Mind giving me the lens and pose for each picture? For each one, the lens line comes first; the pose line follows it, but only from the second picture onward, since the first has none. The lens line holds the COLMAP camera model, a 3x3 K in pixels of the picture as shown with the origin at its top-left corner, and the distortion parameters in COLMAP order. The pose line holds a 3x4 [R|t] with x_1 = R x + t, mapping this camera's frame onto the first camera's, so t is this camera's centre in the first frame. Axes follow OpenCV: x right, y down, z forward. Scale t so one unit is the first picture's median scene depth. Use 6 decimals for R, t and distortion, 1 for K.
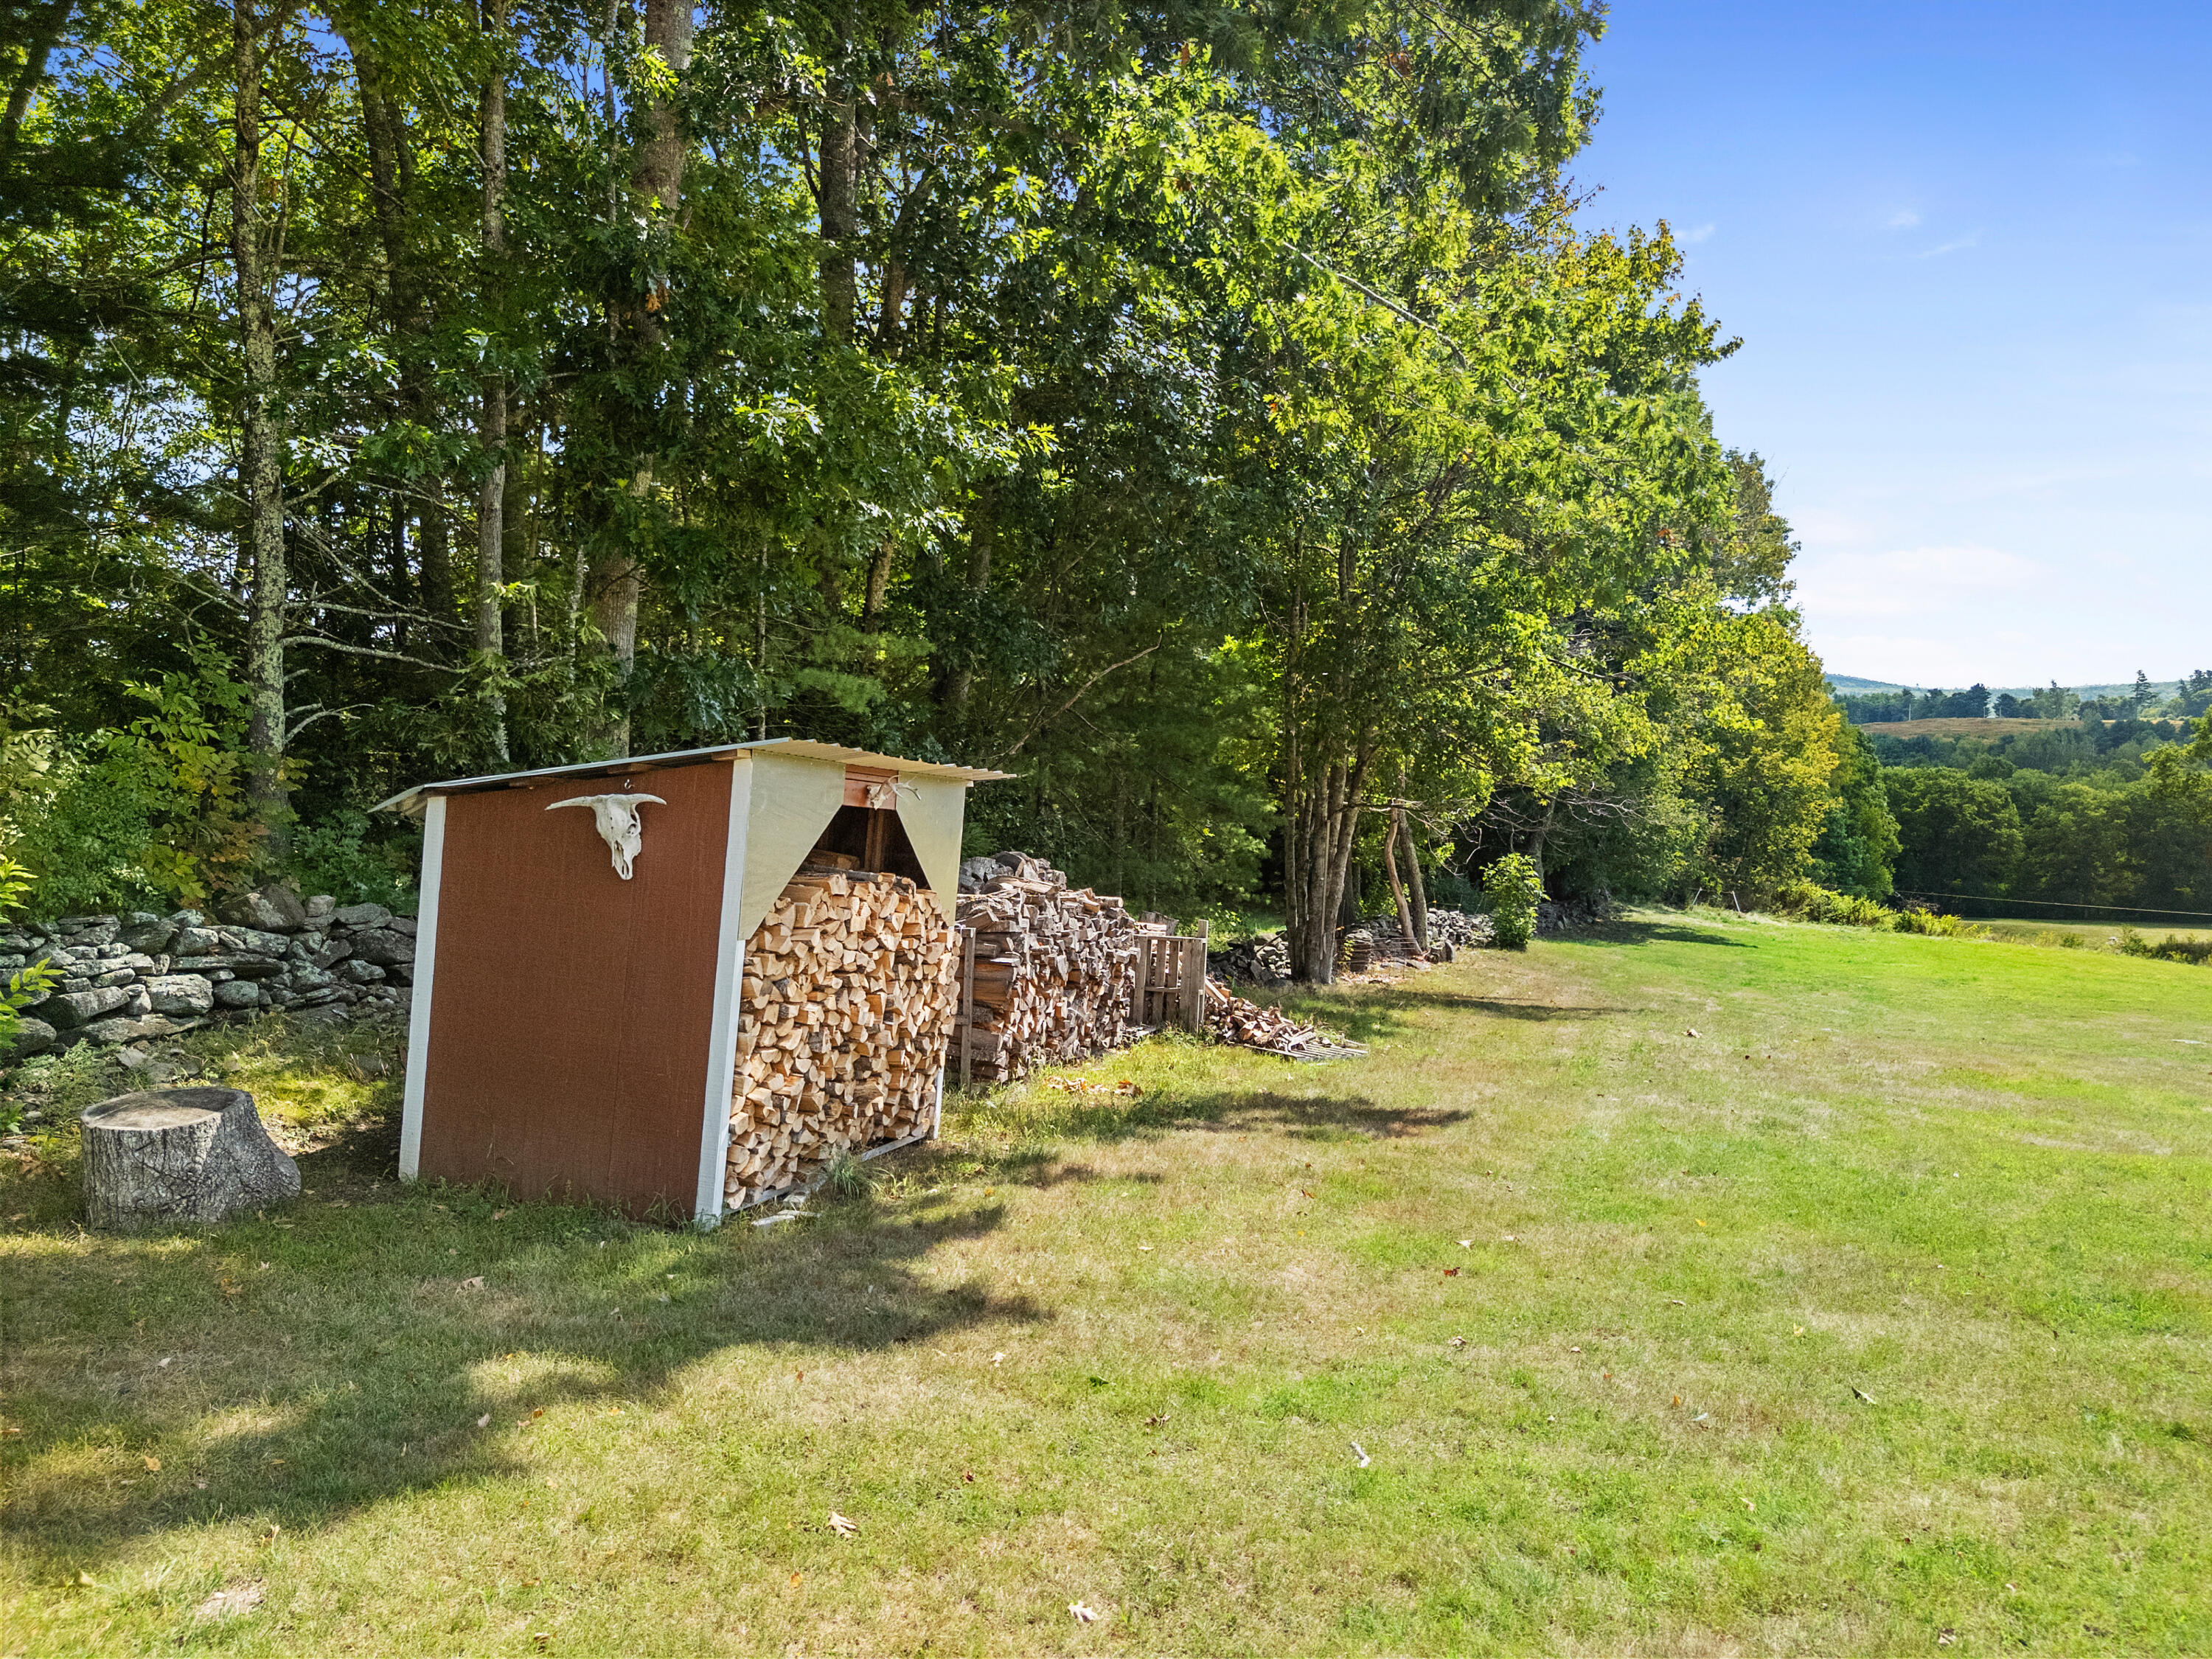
lens RADIAL K [[1757.4, 0, 1106.0], [0, 1757.4, 829.5], [0, 0, 1]] dist [0.004439, 0.003610]
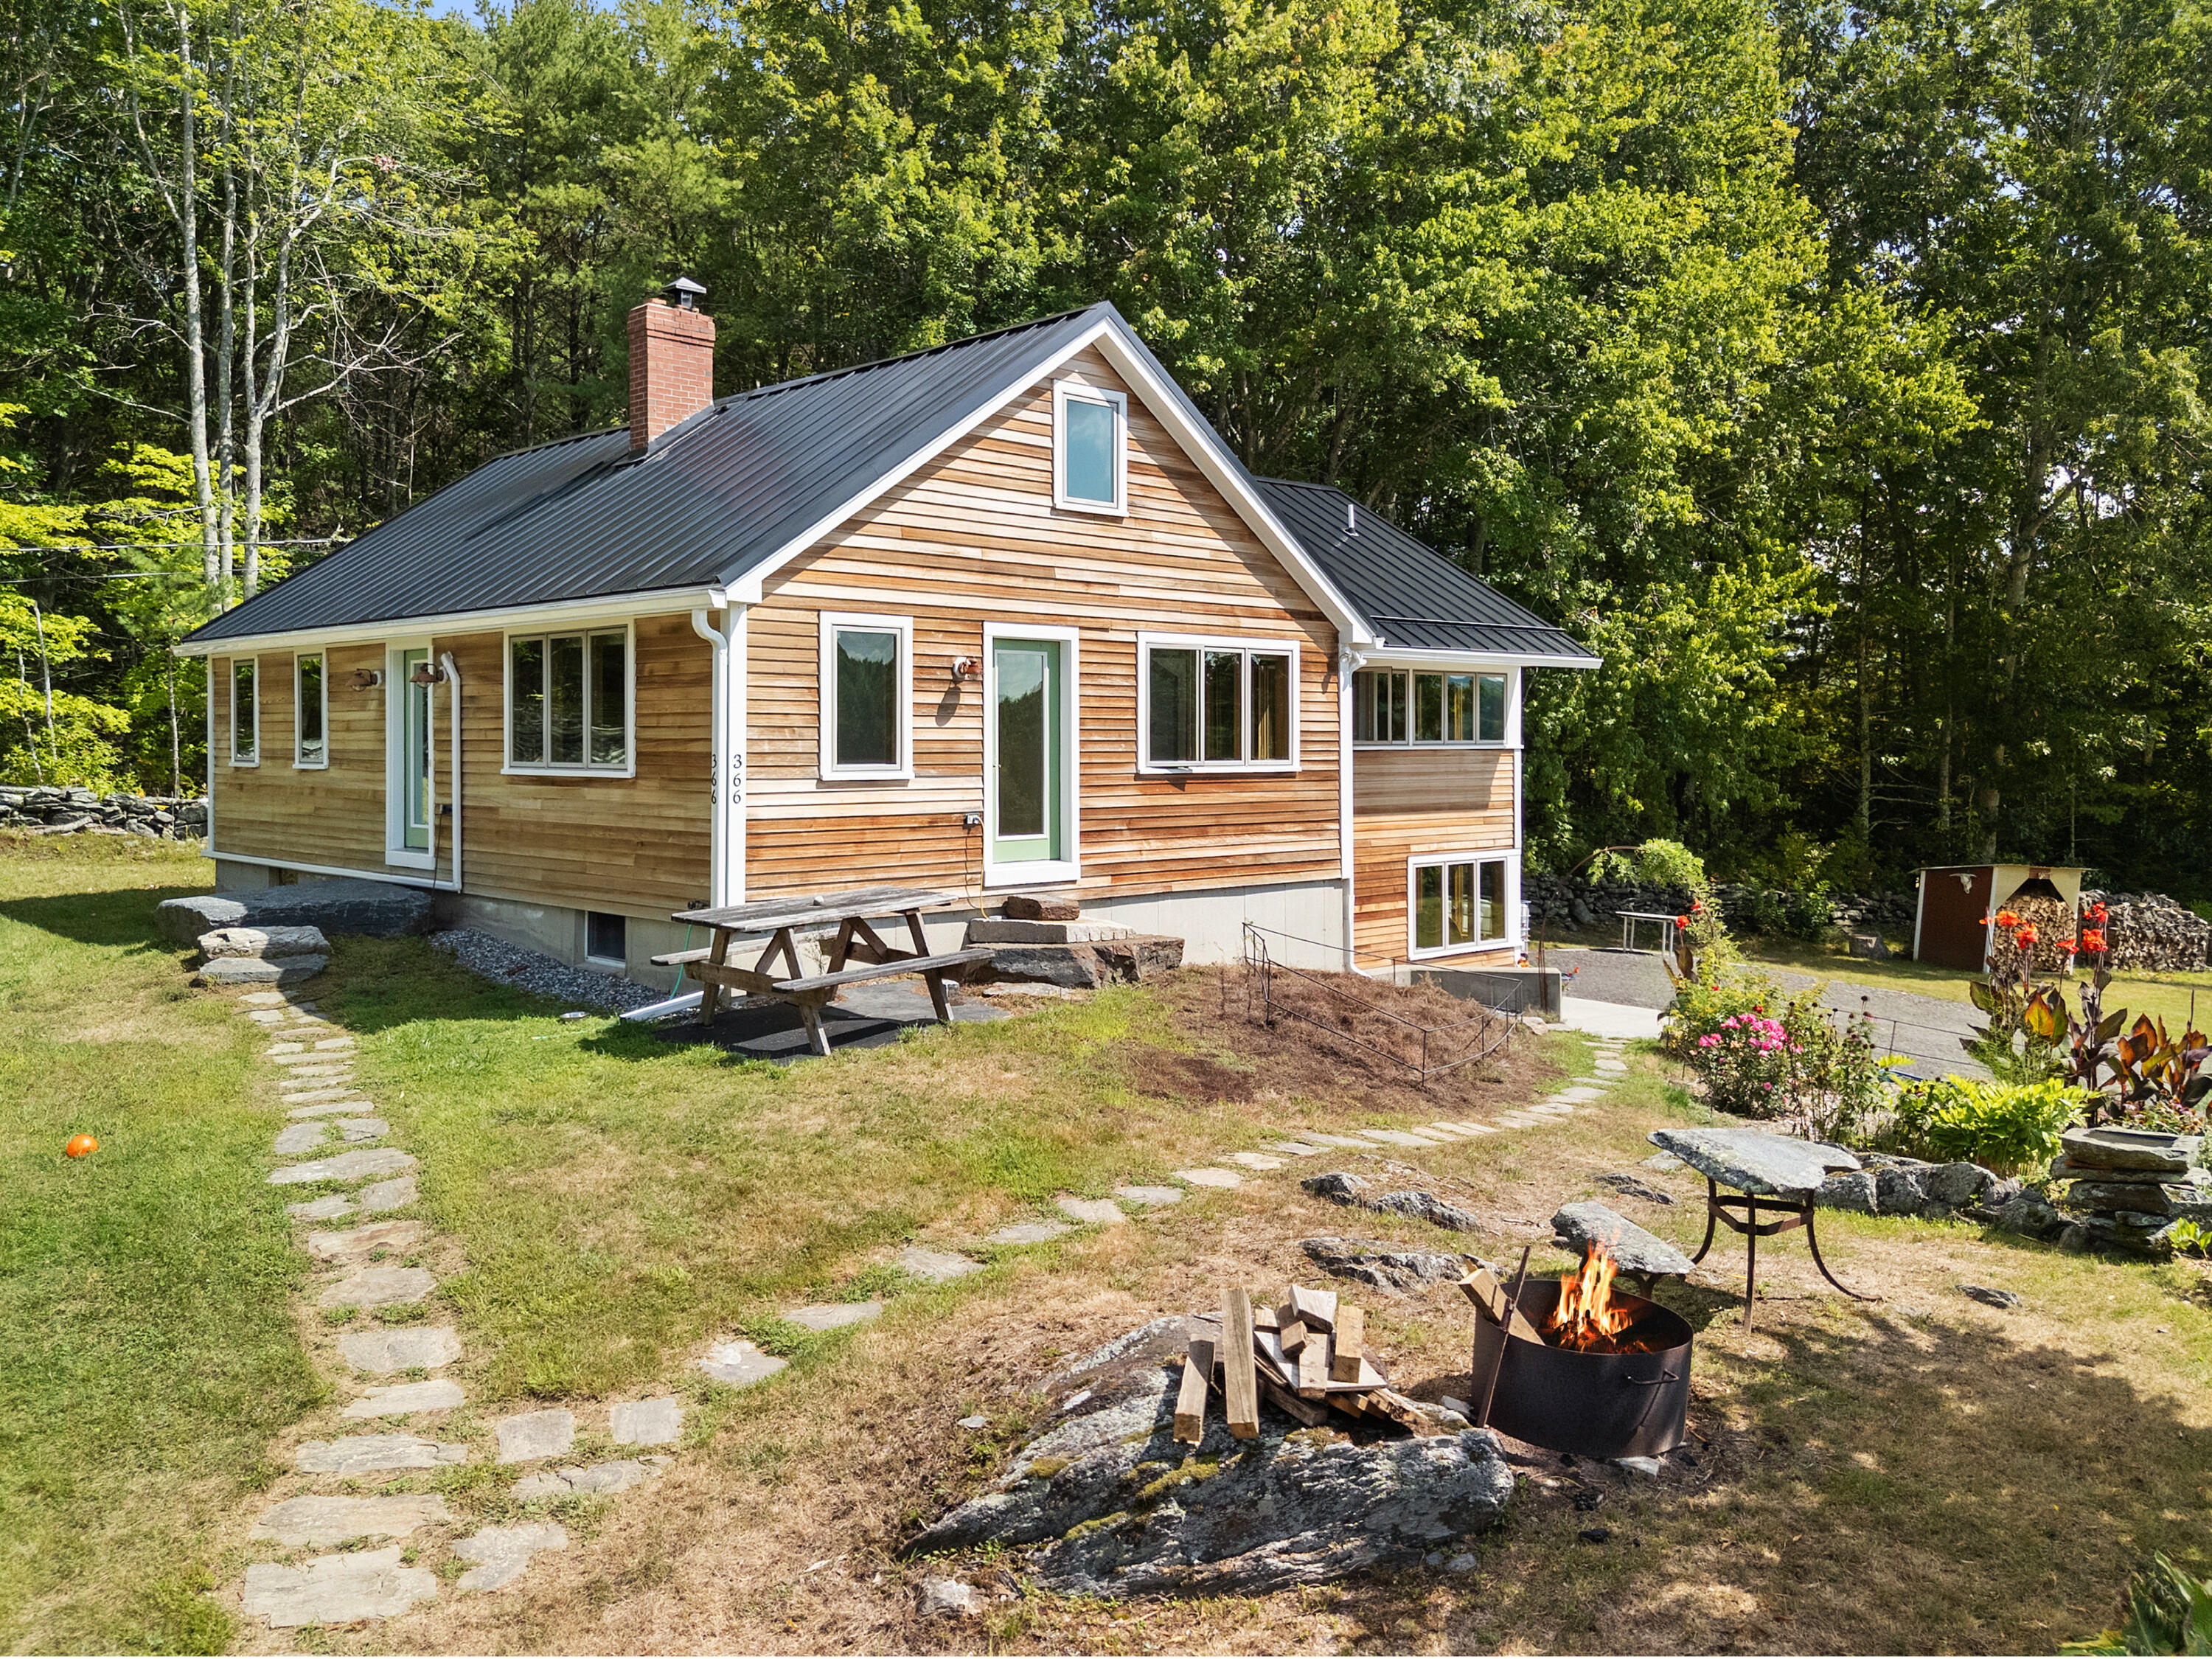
lens RADIAL K [[1757.4, 0, 1106.0], [0, 1757.4, 829.5], [0, 0, 1]] dist [0.004439, 0.003610]
pose [[0.694368, 0.038457, -0.718591, 1.147142], [-0.036852, 0.999161, 0.017862, -0.108488], [0.718675, 0.014079, 0.695203, -2.976571]]
